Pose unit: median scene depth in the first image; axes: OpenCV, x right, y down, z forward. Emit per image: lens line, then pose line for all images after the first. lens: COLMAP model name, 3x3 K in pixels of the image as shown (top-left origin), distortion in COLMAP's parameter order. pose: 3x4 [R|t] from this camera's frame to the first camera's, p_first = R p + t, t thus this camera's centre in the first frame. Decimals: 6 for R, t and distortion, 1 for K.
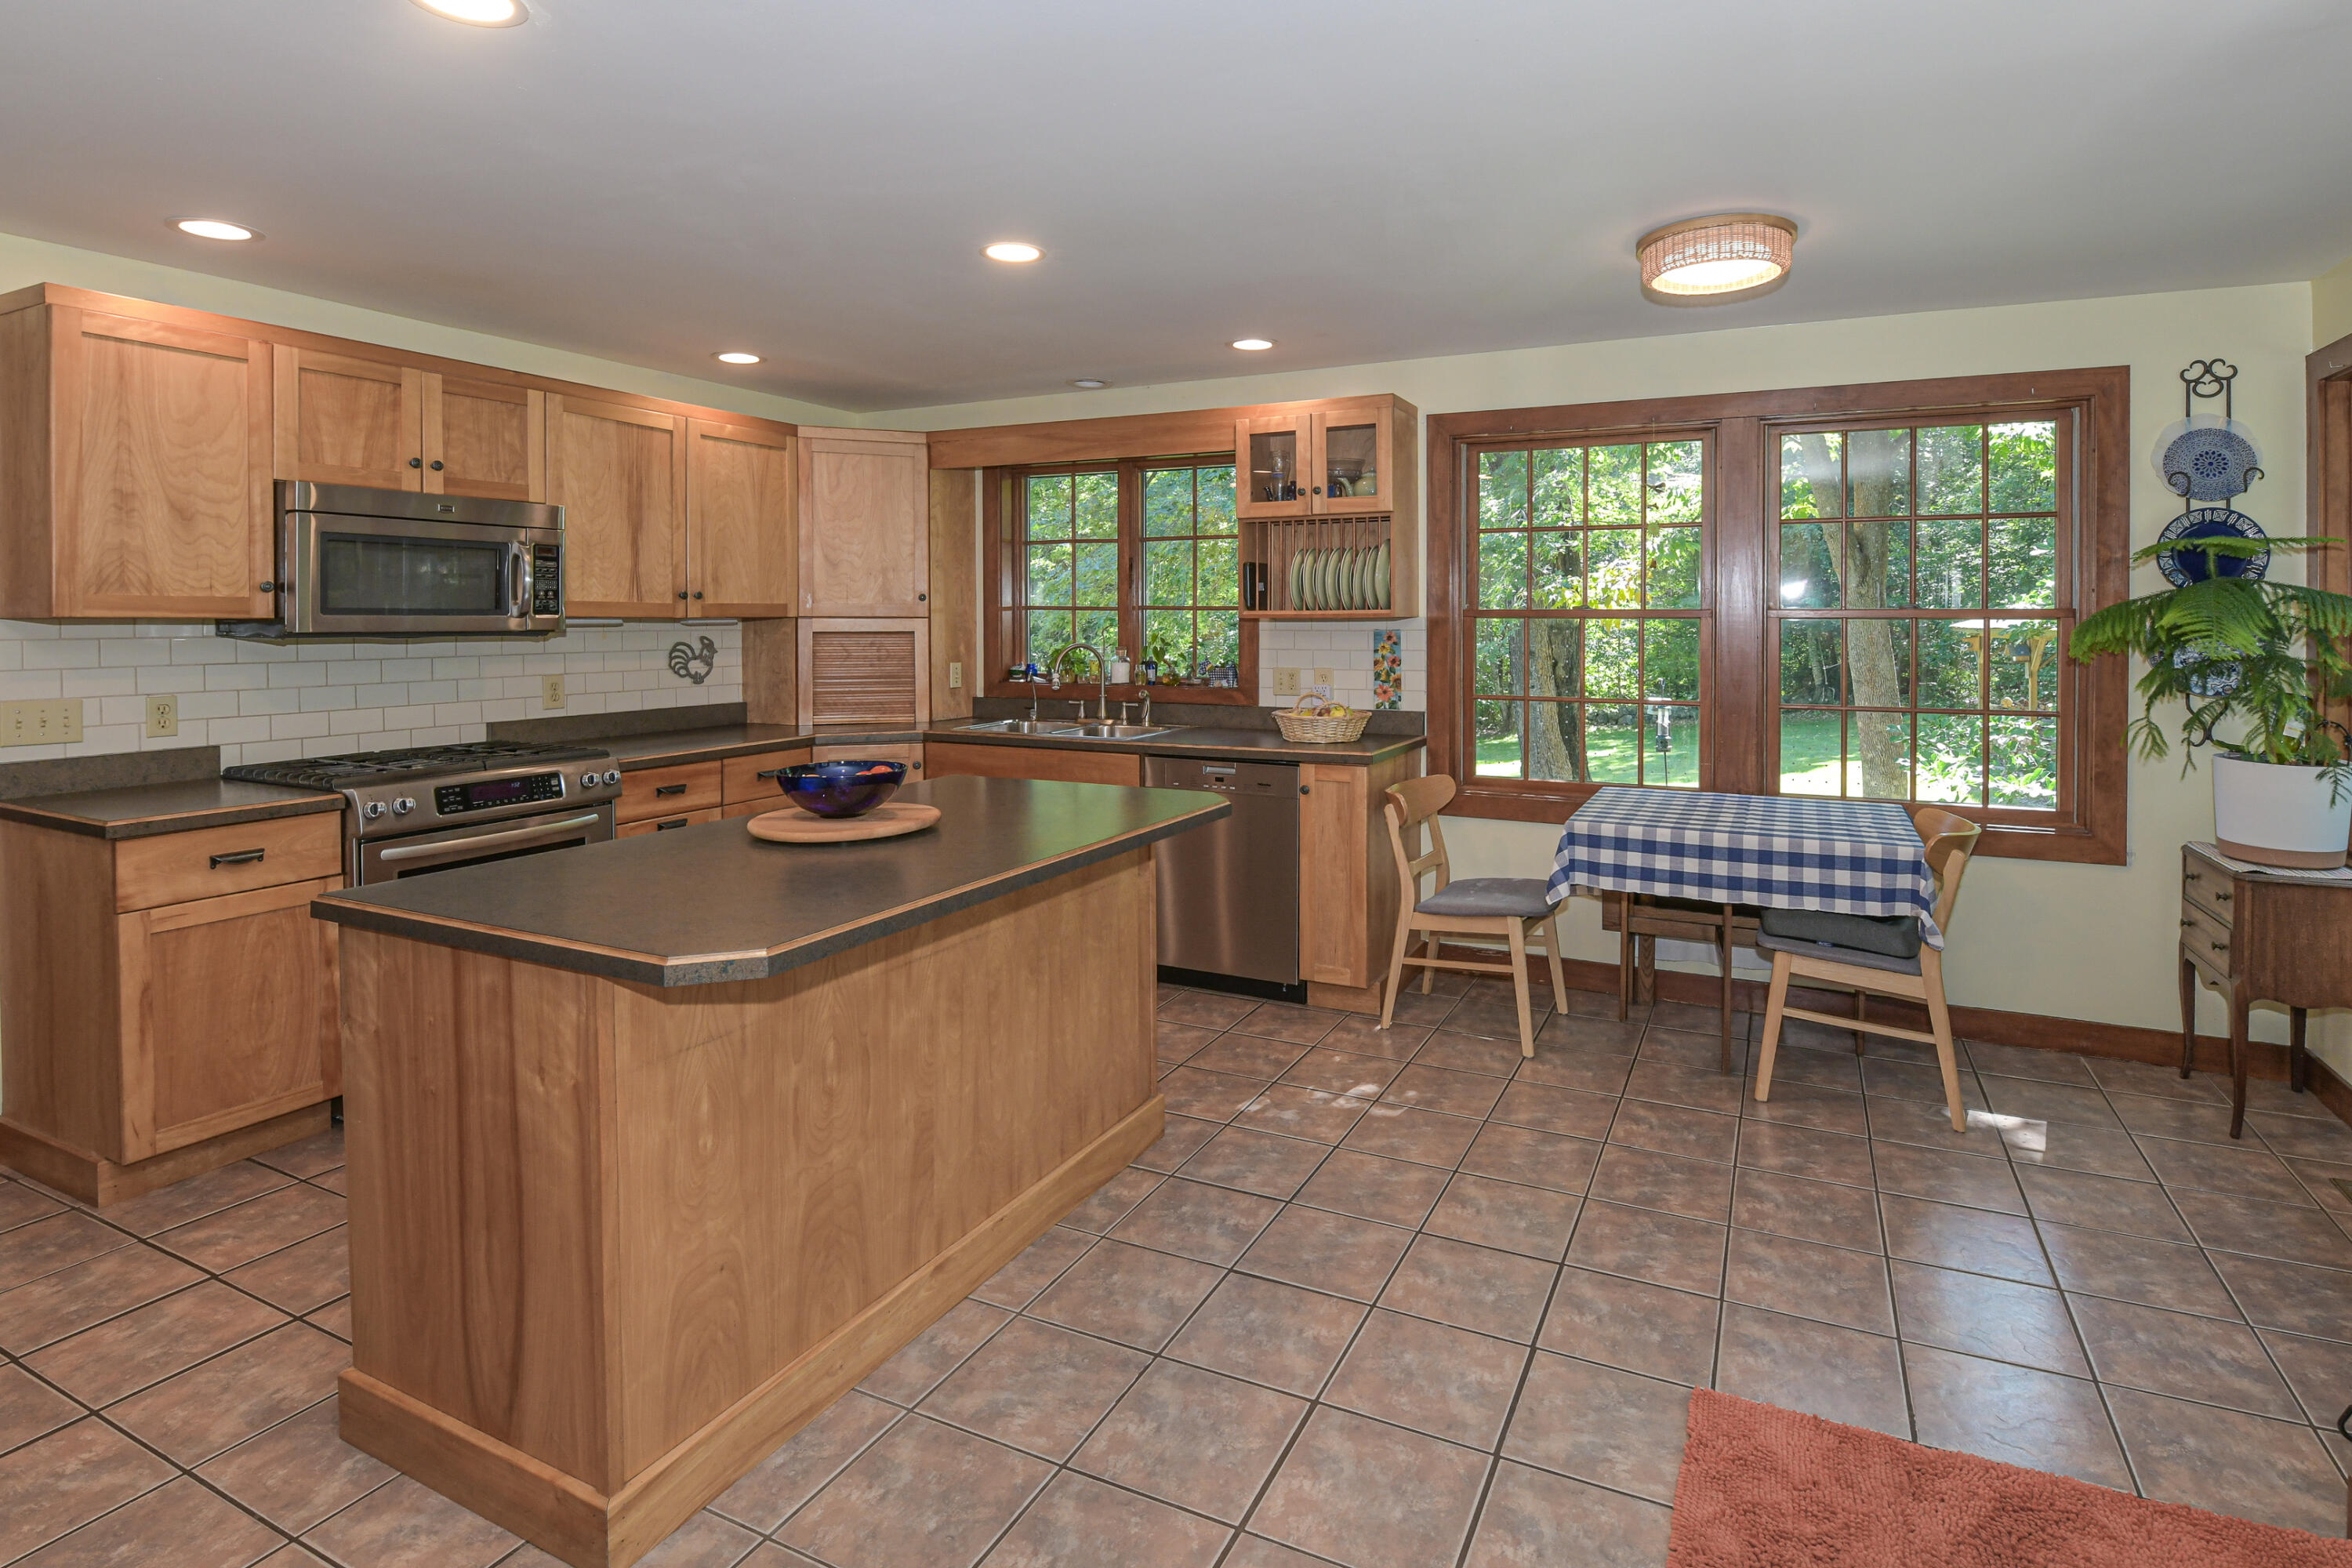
lens RADIAL K [[1152.8, 0, 1159.0], [0, 1152.8, 604.3], [0, 0, 1]] dist [-0.007685, -0.001162]
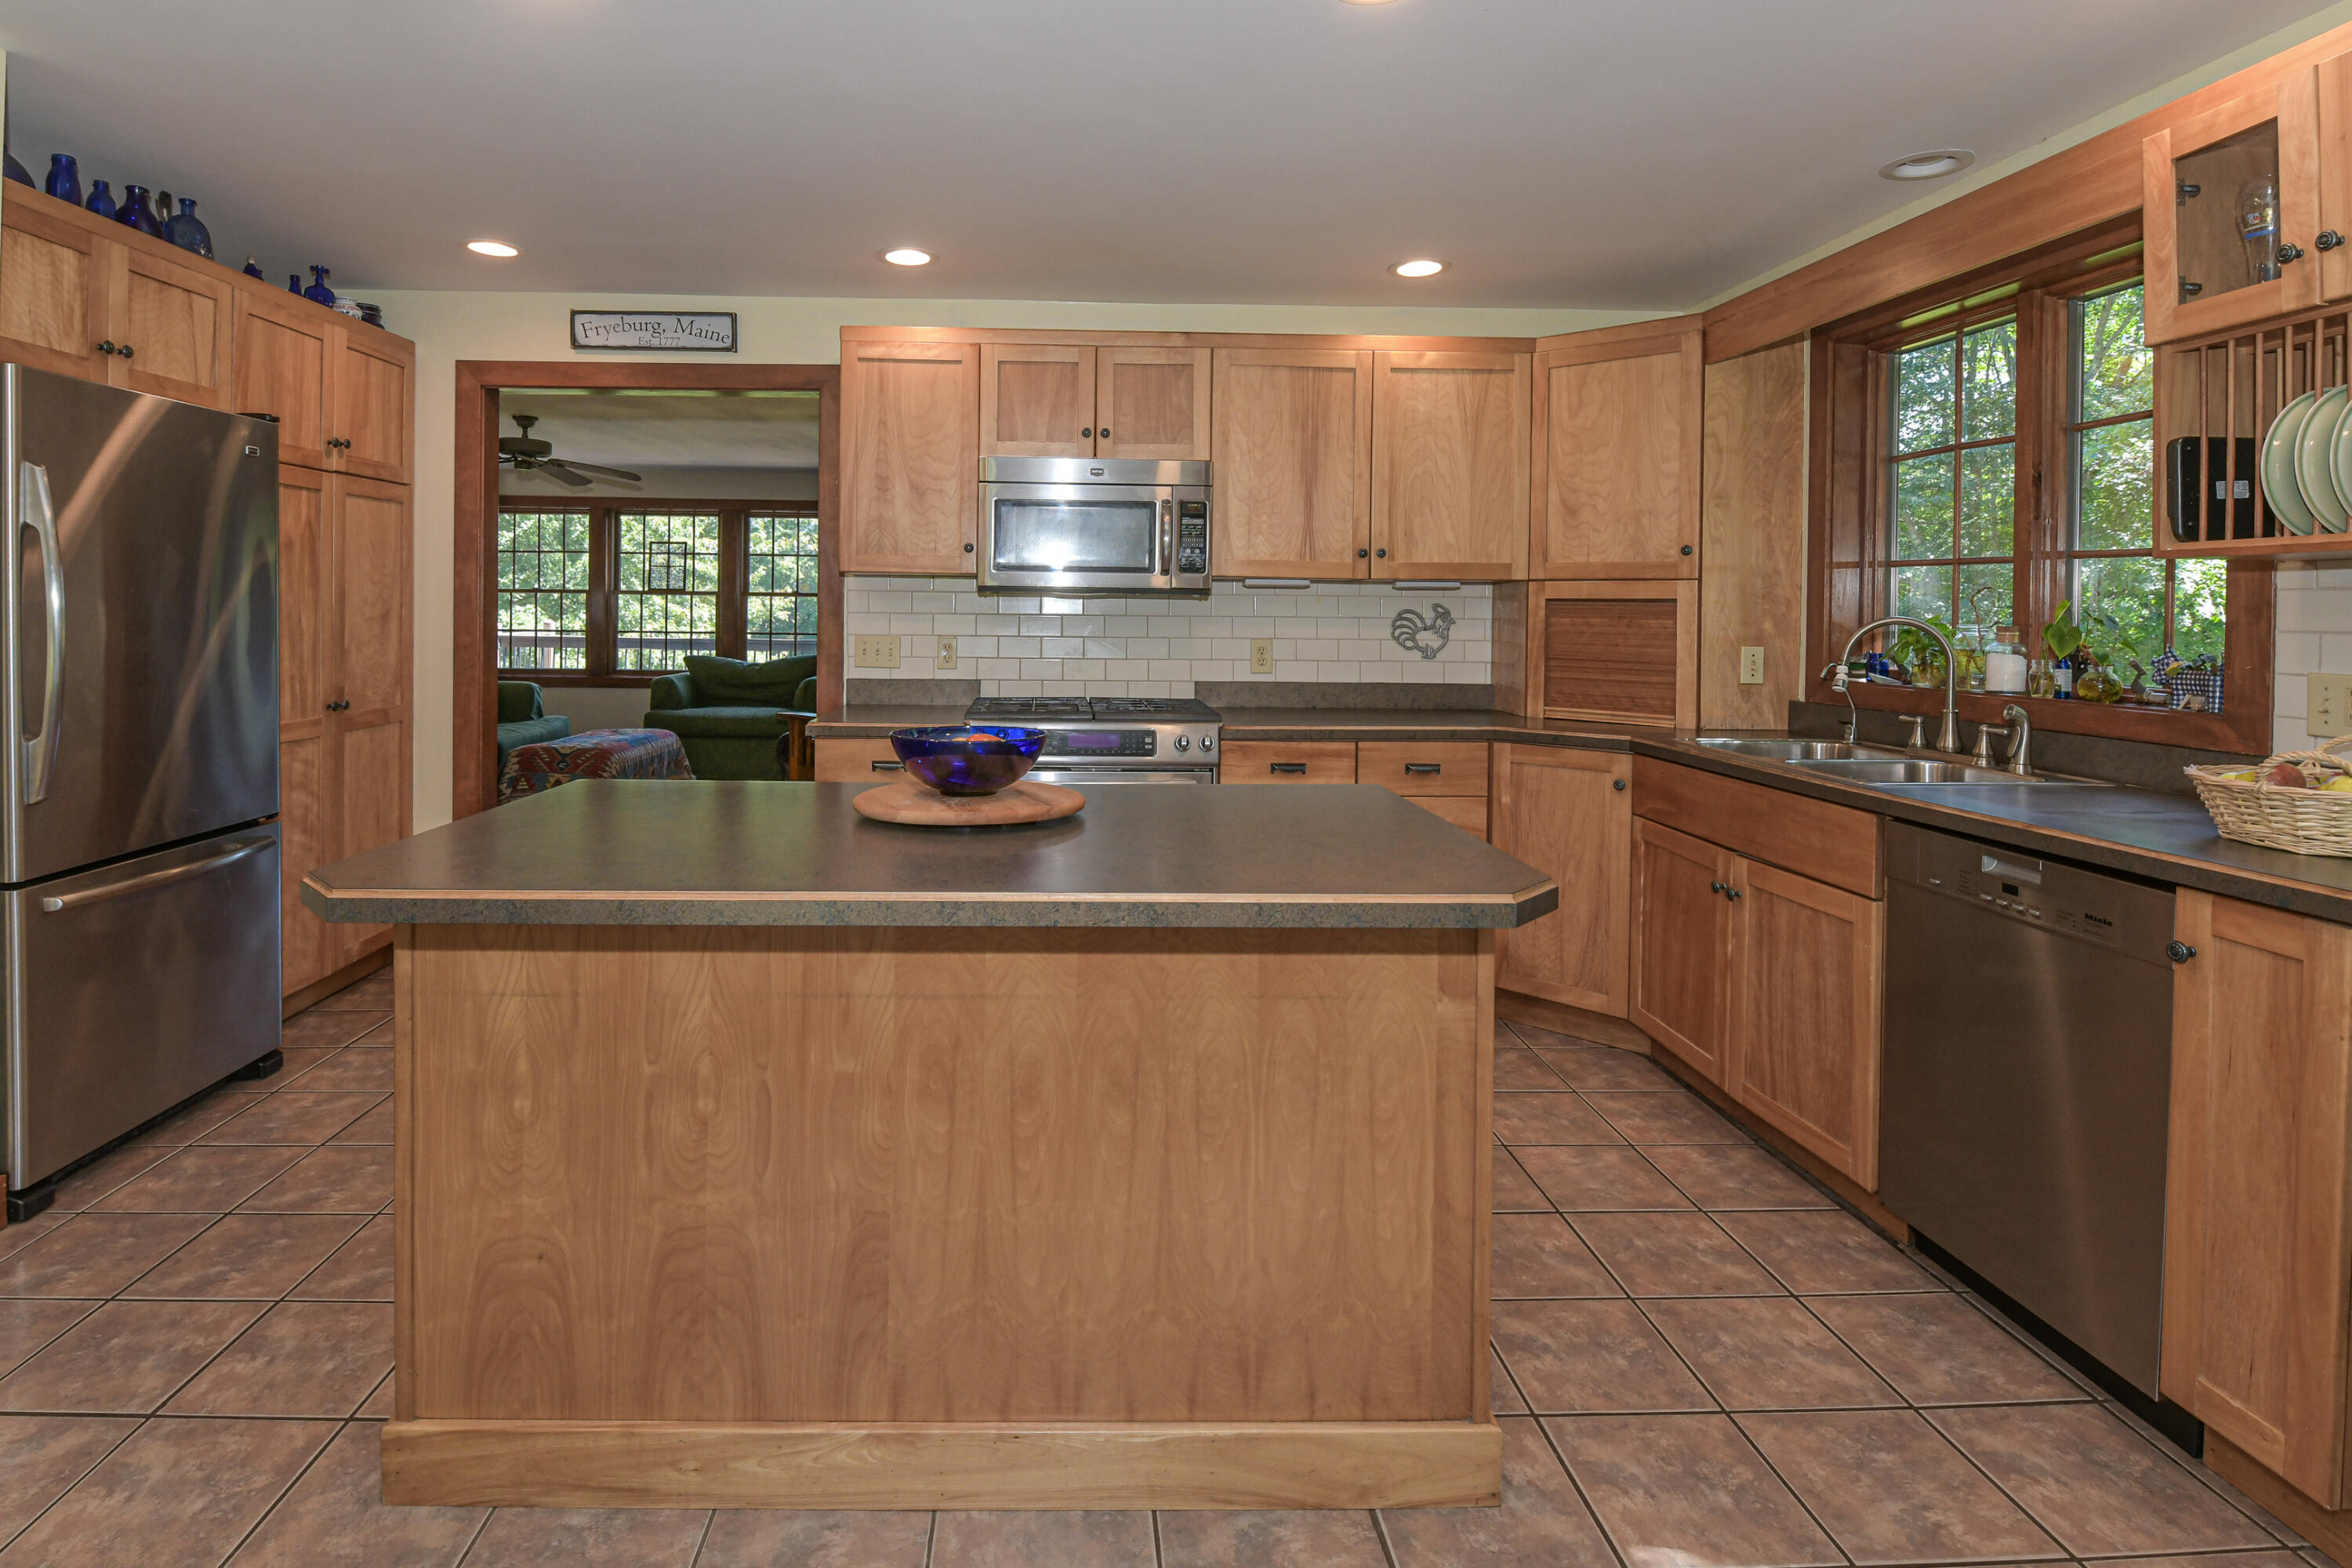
lens RADIAL K [[1152.8, 0, 1159.0], [0, 1152.8, 604.3], [0, 0, 1]] dist [-0.007685, -0.001162]
pose [[0.502932, 0.002061, -0.864323, 0.271757], [-0.005657, 0.999984, -0.000907, 0.033145], [0.864307, 0.005346, 0.502936, 0.424406]]
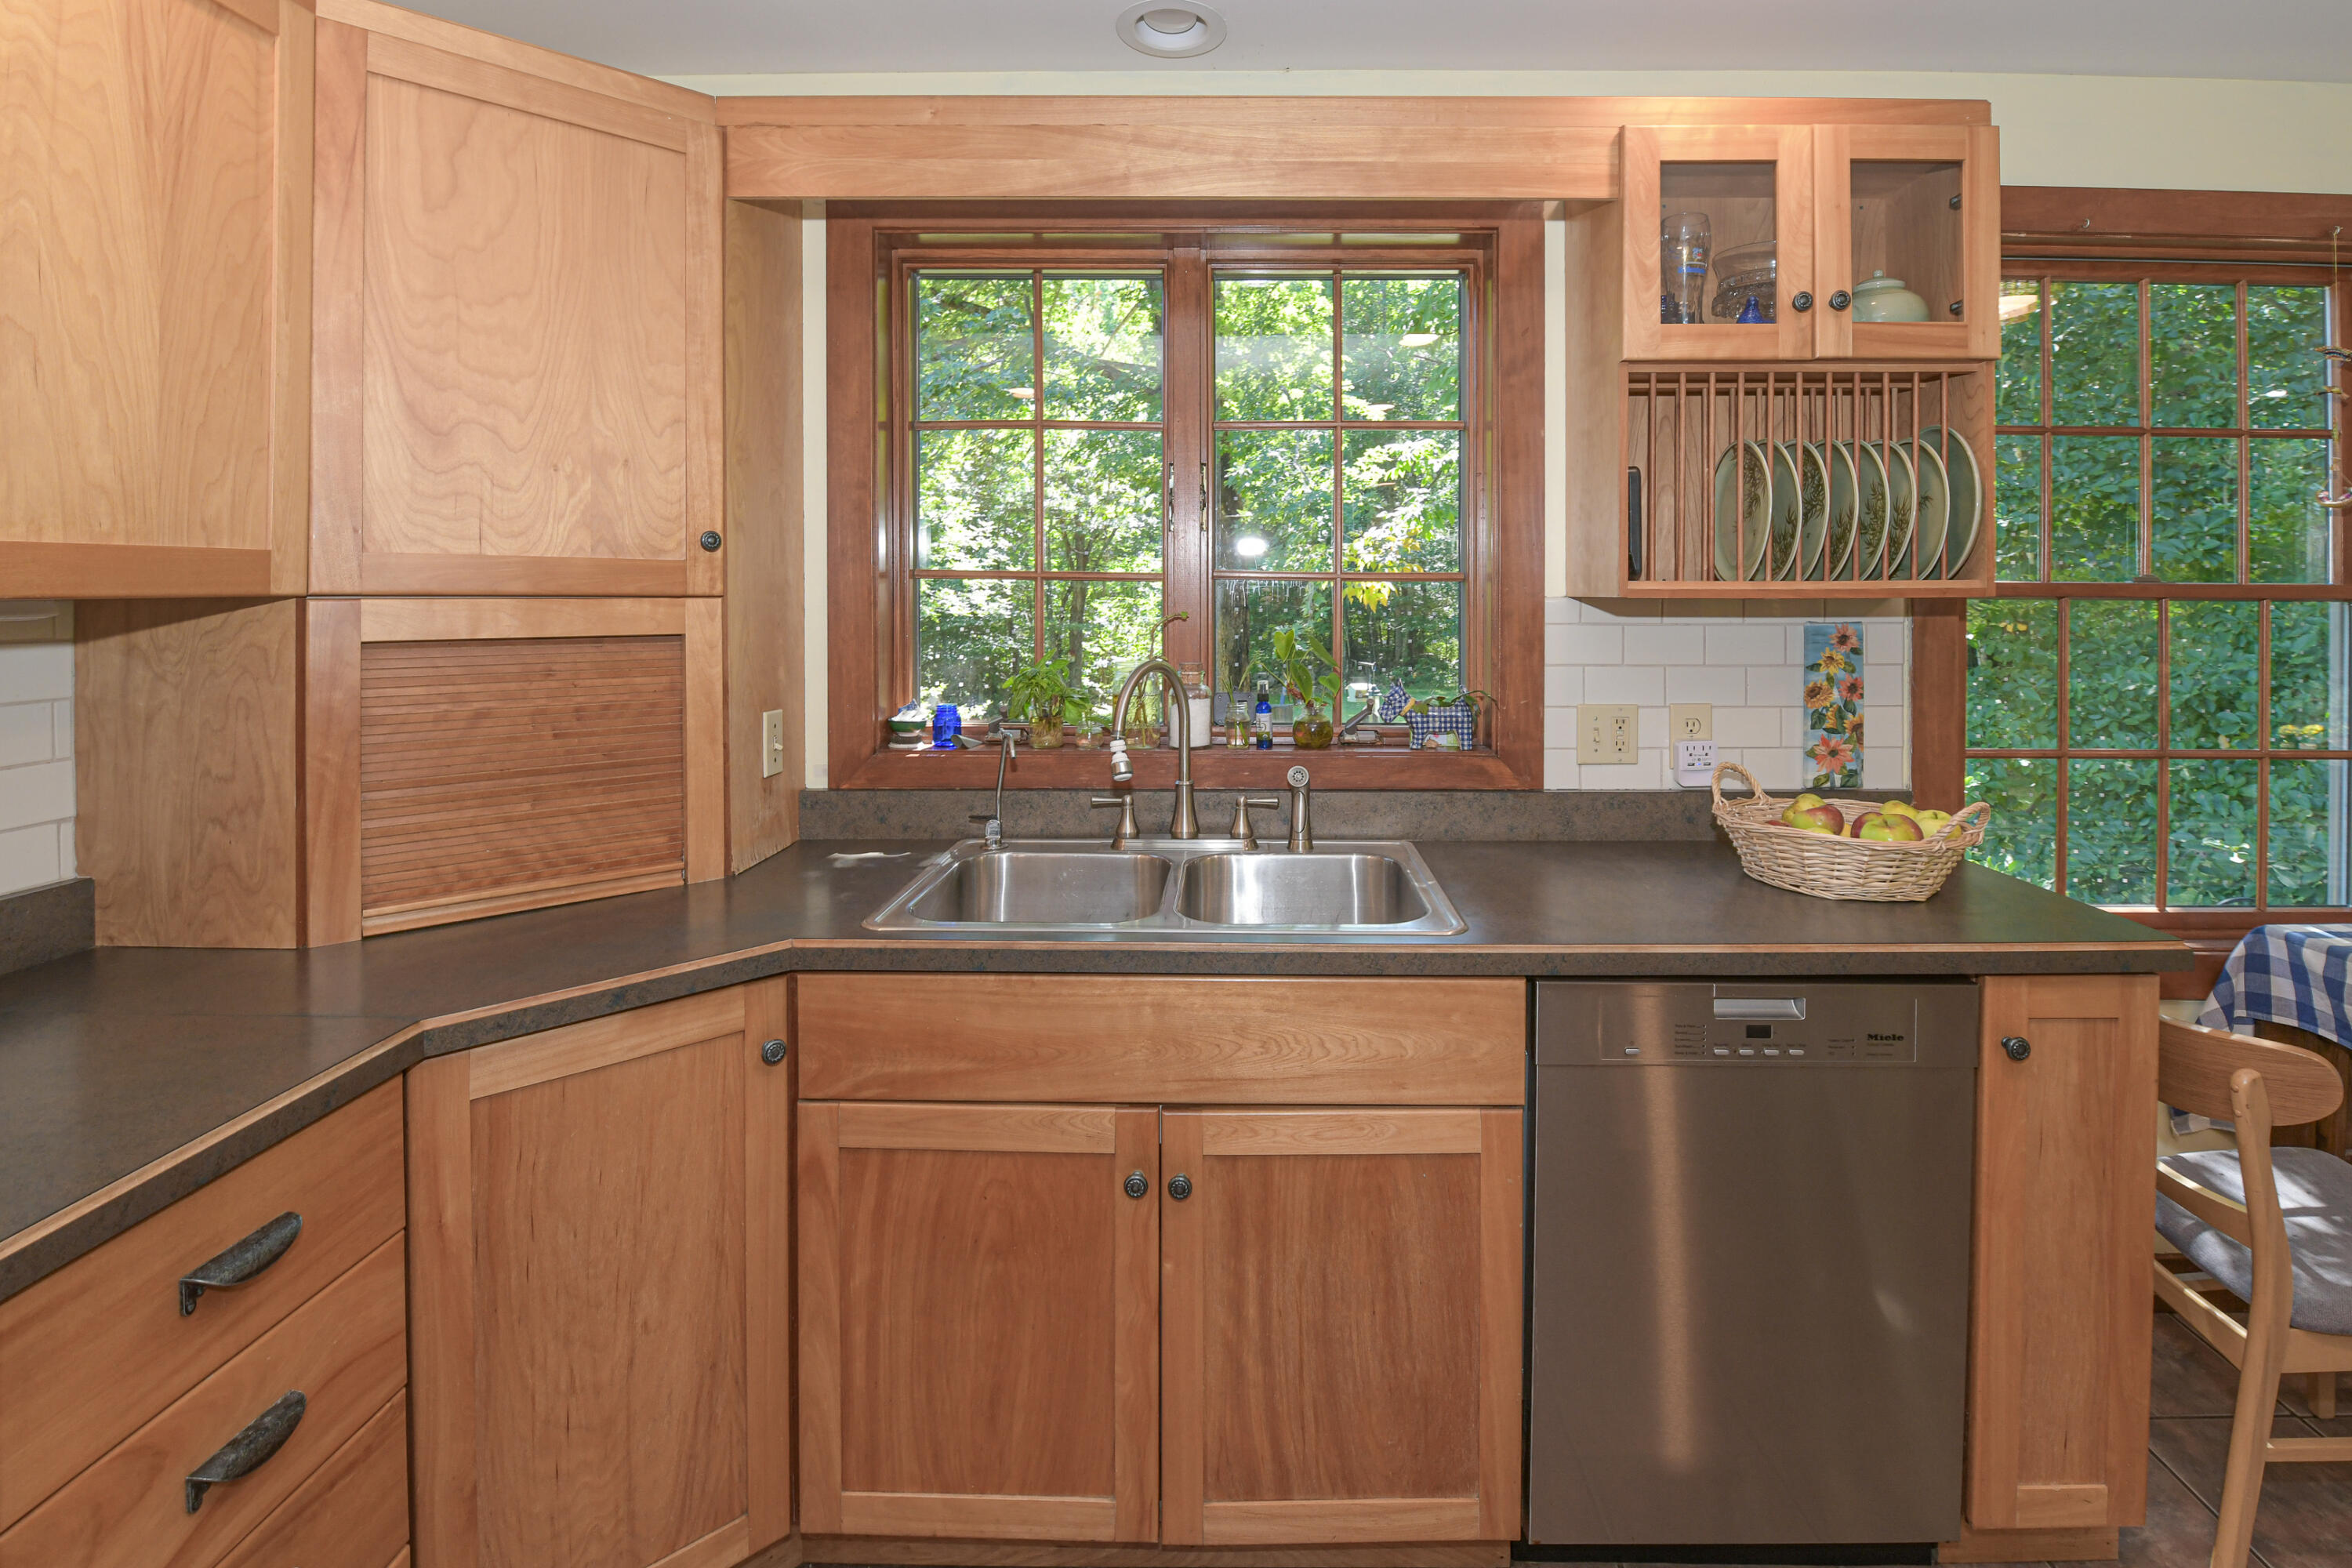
lens RADIAL K [[1105.9, 0, 1121.1], [0, 1105.9, 583.3], [0, 0, 1]] dist [-0.013390, -0.000525]
pose [[0.908889, 0.004858, 0.417010, -0.265670], [-0.005279, 0.999986, -0.000143, 0.007608], [-0.417005, -0.002072, 0.908902, 0.716485]]
